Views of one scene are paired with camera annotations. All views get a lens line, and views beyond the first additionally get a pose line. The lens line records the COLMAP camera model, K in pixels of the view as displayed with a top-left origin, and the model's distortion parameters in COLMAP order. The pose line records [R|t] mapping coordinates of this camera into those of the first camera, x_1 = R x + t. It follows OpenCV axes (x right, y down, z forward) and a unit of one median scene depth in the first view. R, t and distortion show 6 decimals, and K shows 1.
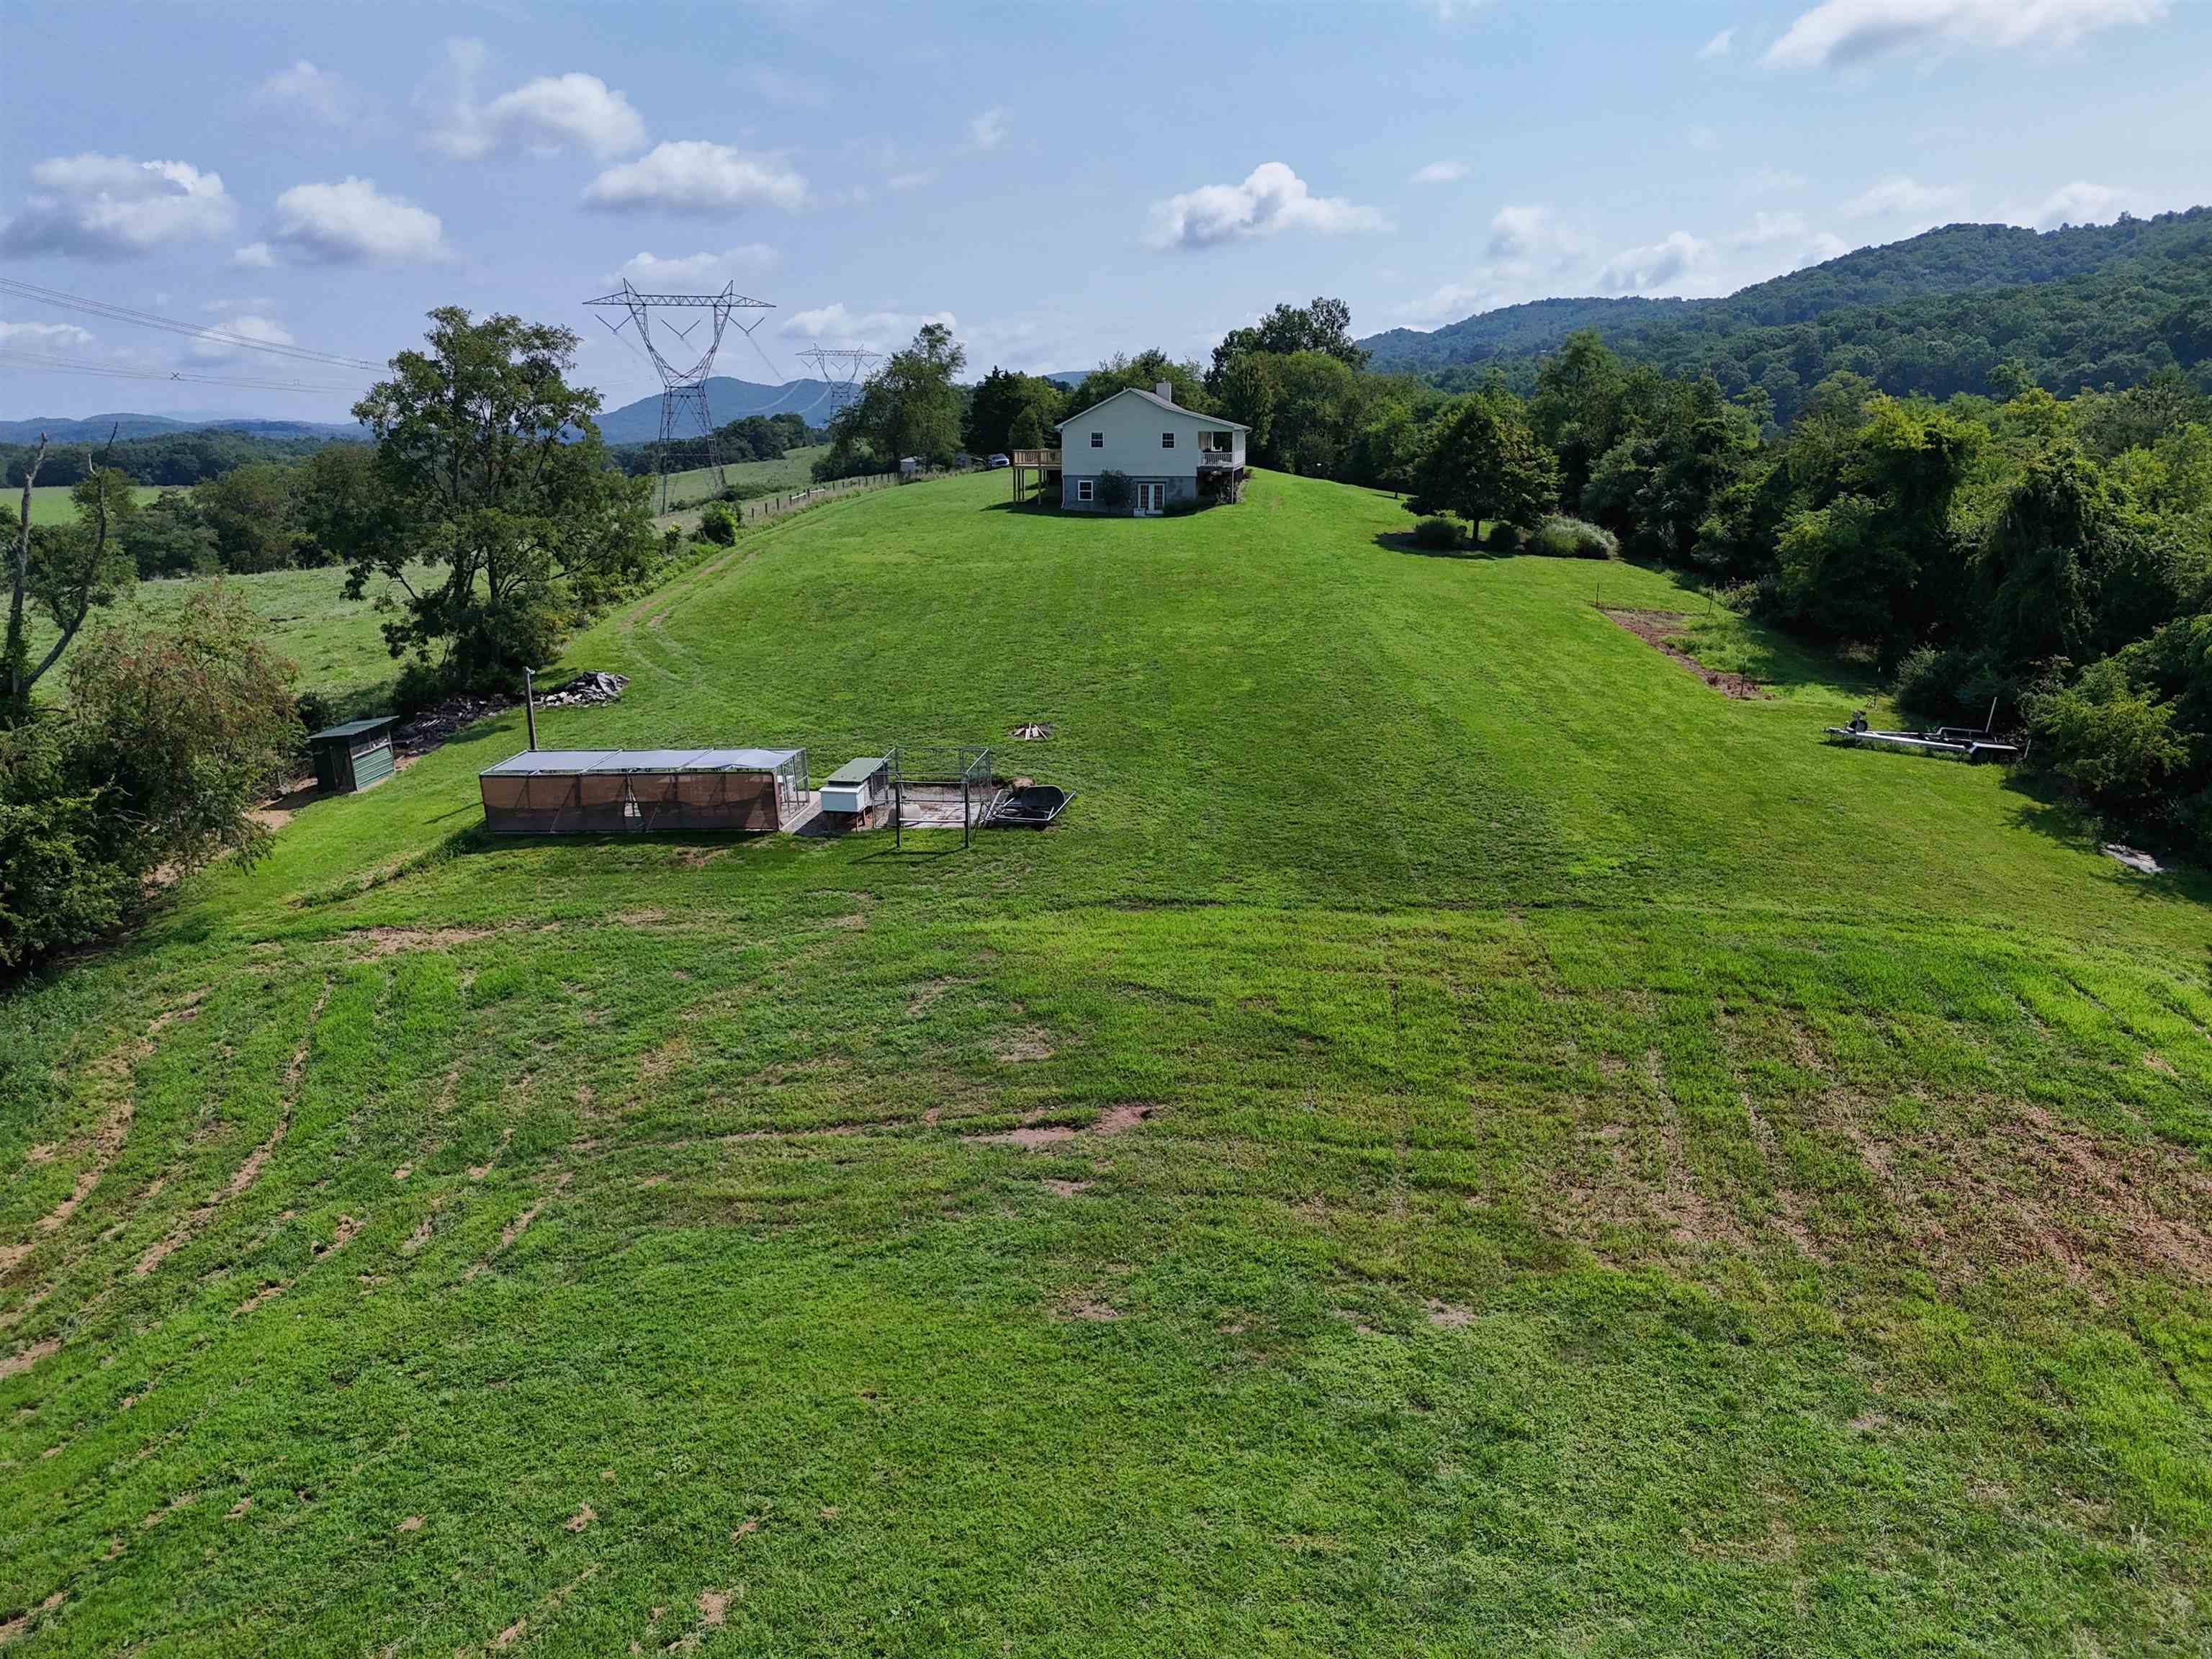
lens RADIAL K [[1622.4, 0, 1121.3], [0, 1622.4, 833.0], [0, 0, 1]] dist [0.090586, -0.085982]
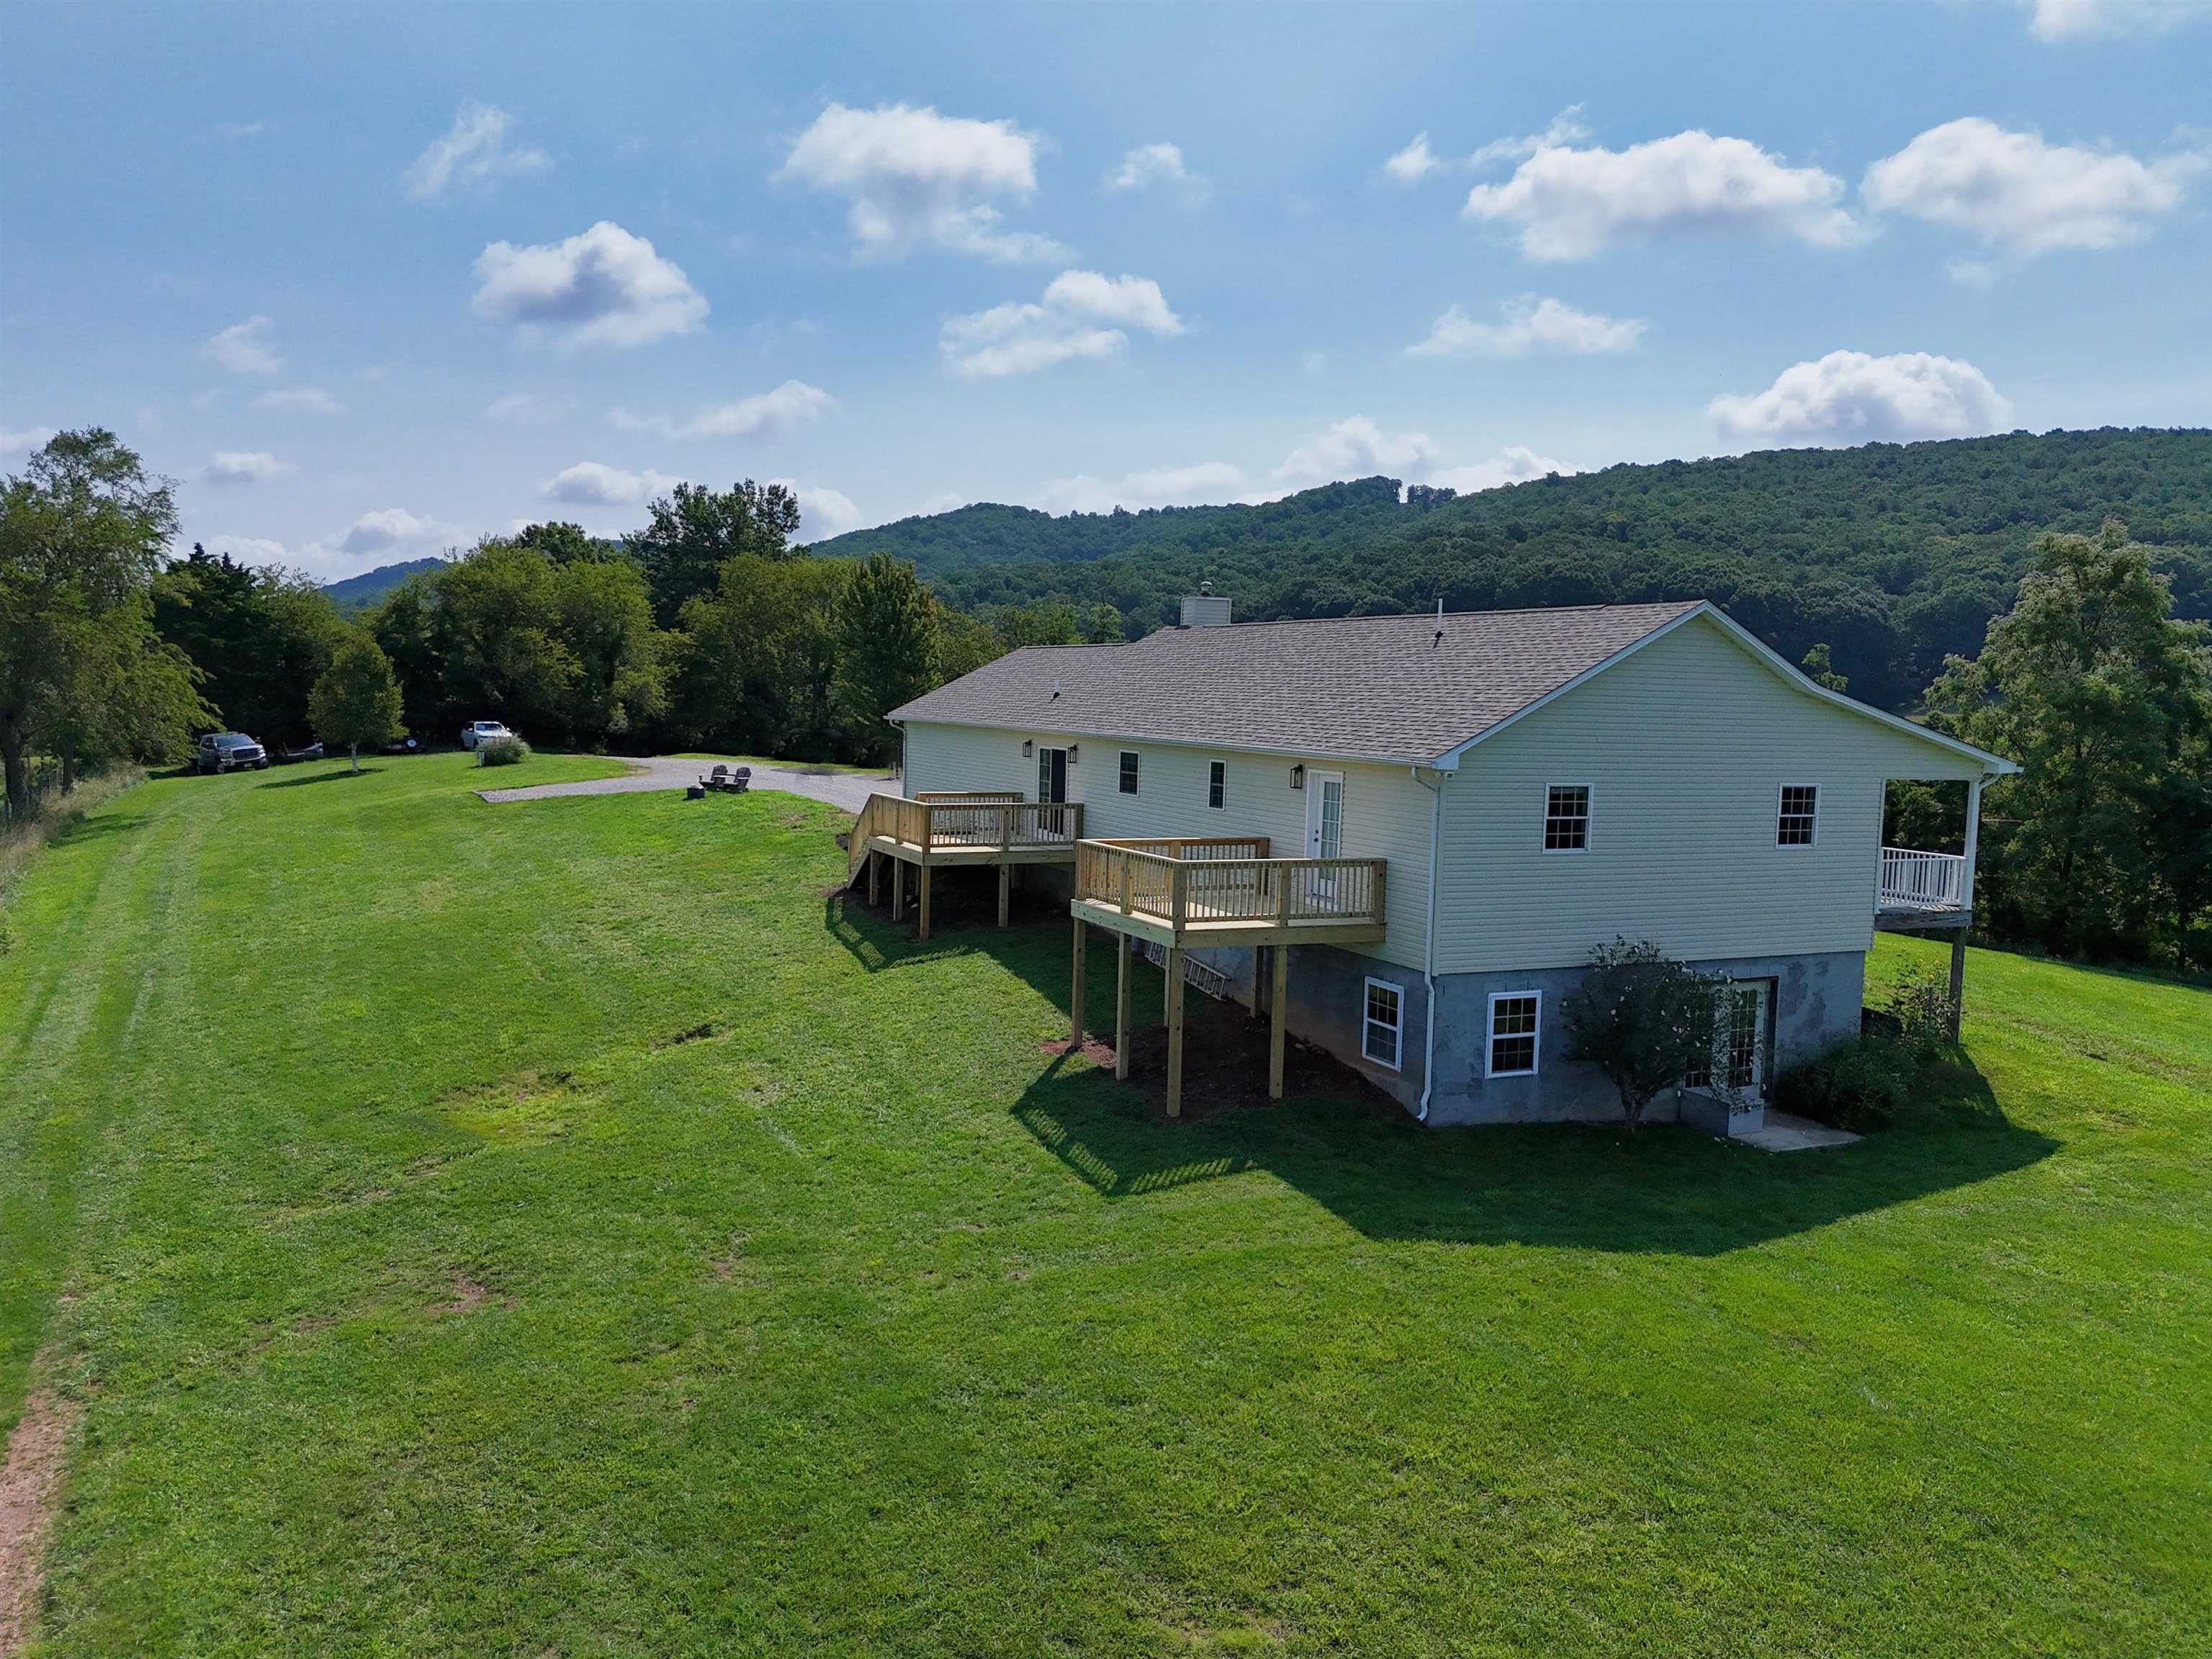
lens RADIAL K [[1622.4, 0, 1121.3], [0, 1622.4, 833.0], [0, 0, 1]] dist [0.090586, -0.085982]
pose [[0.841395, -0.030874, 0.539537, -0.207457], [0.106641, 0.988221, -0.109755, -0.240446], [-0.529794, 0.149884, 0.834777, 0.918938]]
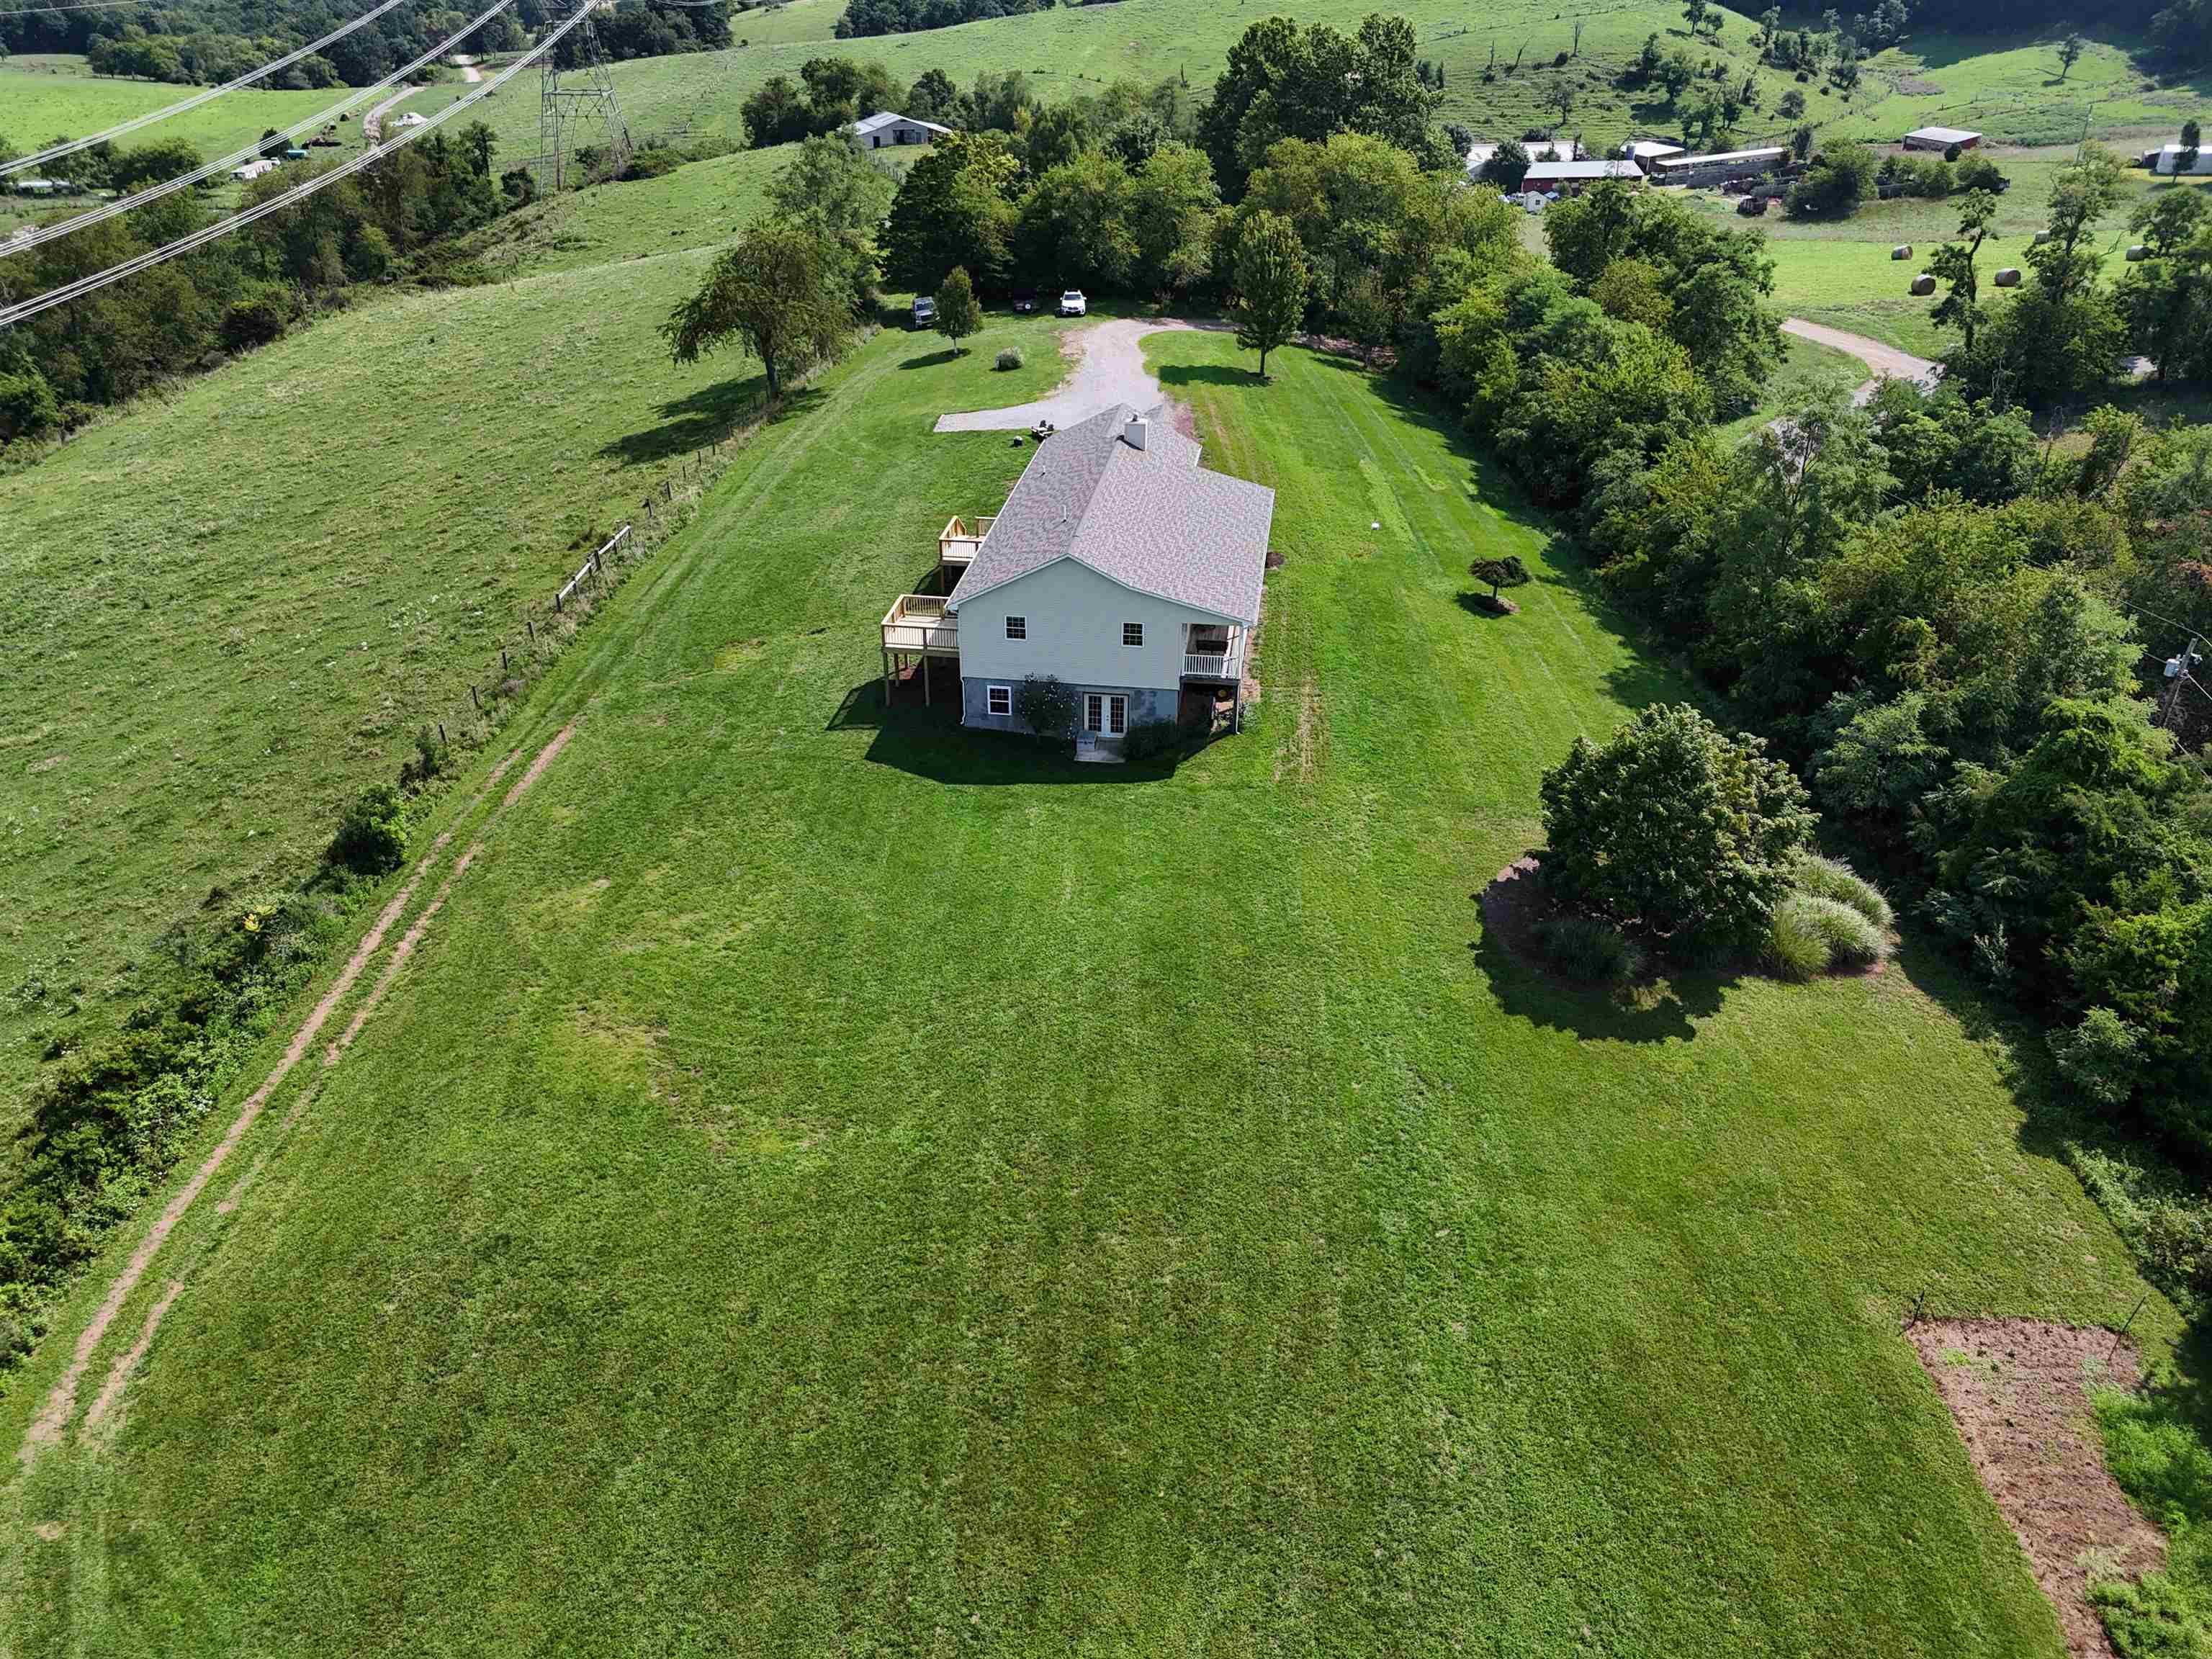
lens RADIAL K [[1626.6, 0, 1106.0], [0, 1626.6, 829.5], [0, 0, 1]] dist [0.071220, -0.064726]
pose [[0.999889, 0.008060, -0.012549, 0.029272], [-0.004549, 0.966120, 0.258053, -0.354268], [0.014203, -0.257967, 0.966049, 0.431320]]
